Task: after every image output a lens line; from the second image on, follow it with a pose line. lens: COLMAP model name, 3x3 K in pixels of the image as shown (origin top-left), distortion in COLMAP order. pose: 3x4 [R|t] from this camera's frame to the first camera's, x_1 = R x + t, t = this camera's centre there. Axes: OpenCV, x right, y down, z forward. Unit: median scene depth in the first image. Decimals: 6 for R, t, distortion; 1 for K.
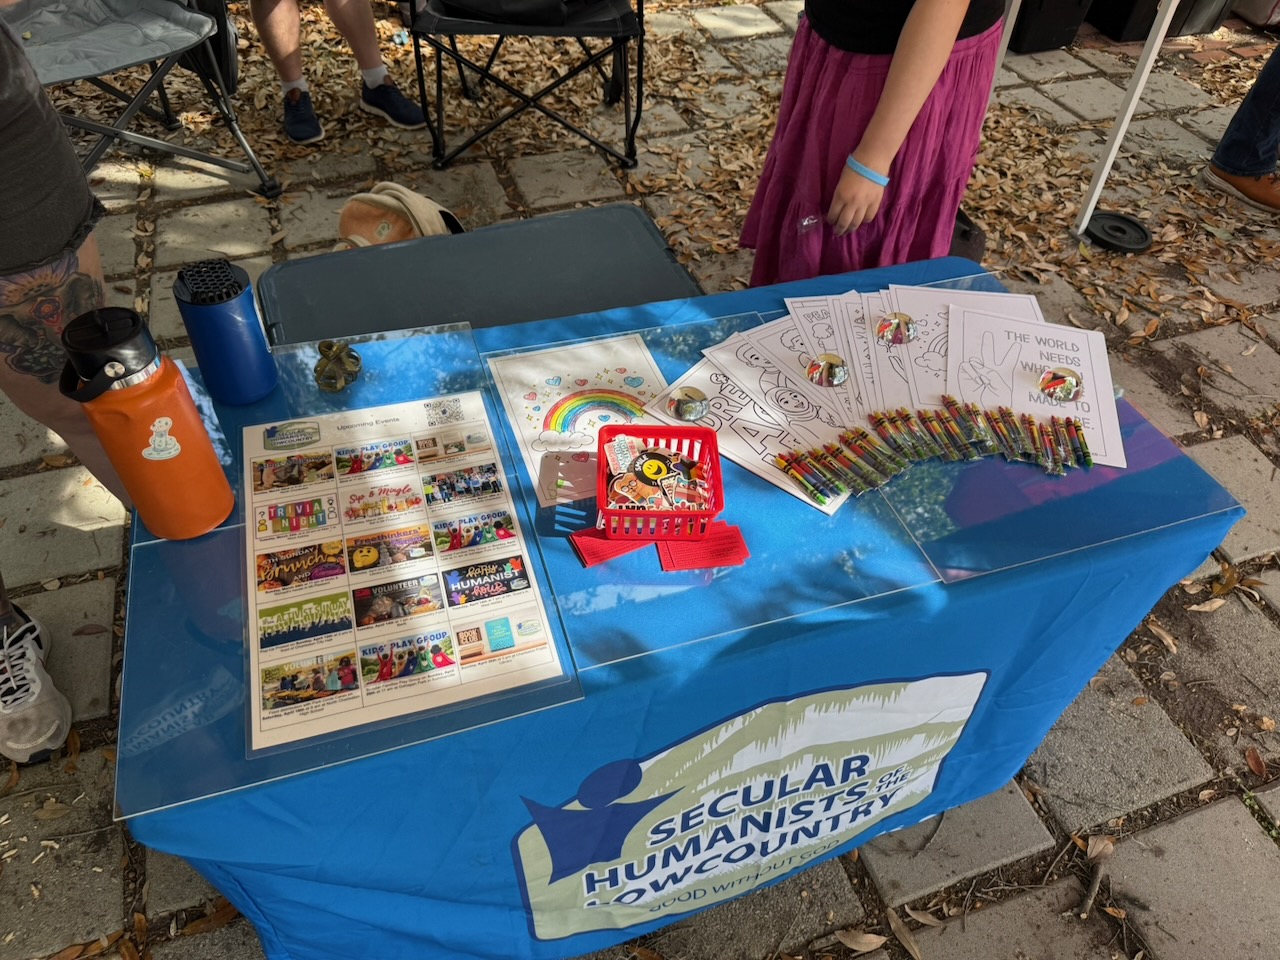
lens RADIAL K [[886.6, 0, 631.7], [0, 886.6, 493.8], [0, 0, 1]] dist [0.075478, -0.120097]
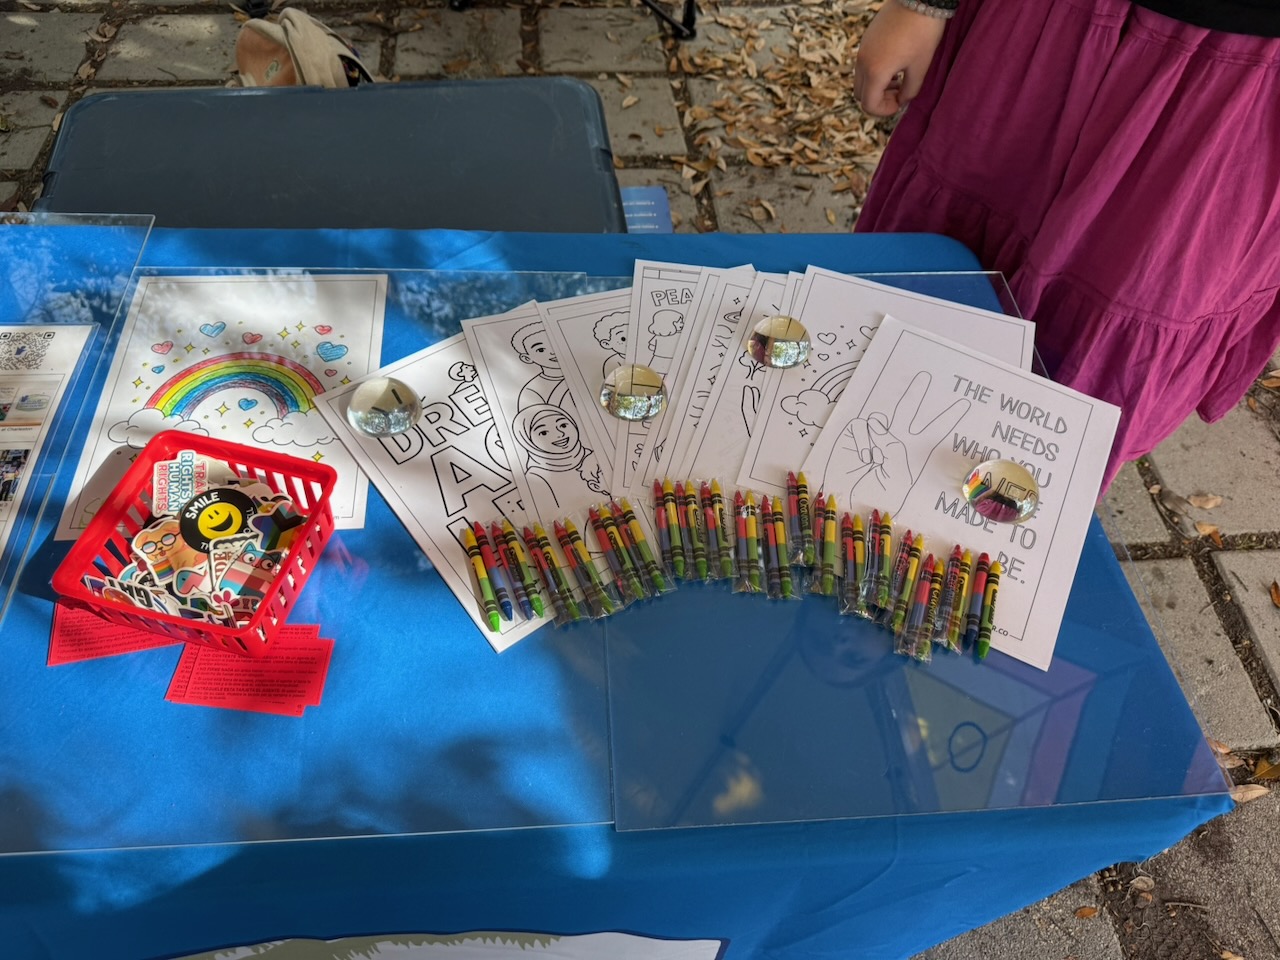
lens RADIAL K [[900.3, 0, 640.0], [0, 900.3, 480.0], [0, 0, 1]] dist [-0.011782, -0.004376]
pose [[0.970317, 0.205510, -0.127478, 0.156896], [-0.190443, 0.974217, 0.120967, -0.076403], [0.149051, -0.093099, 0.984437, 0.182575]]
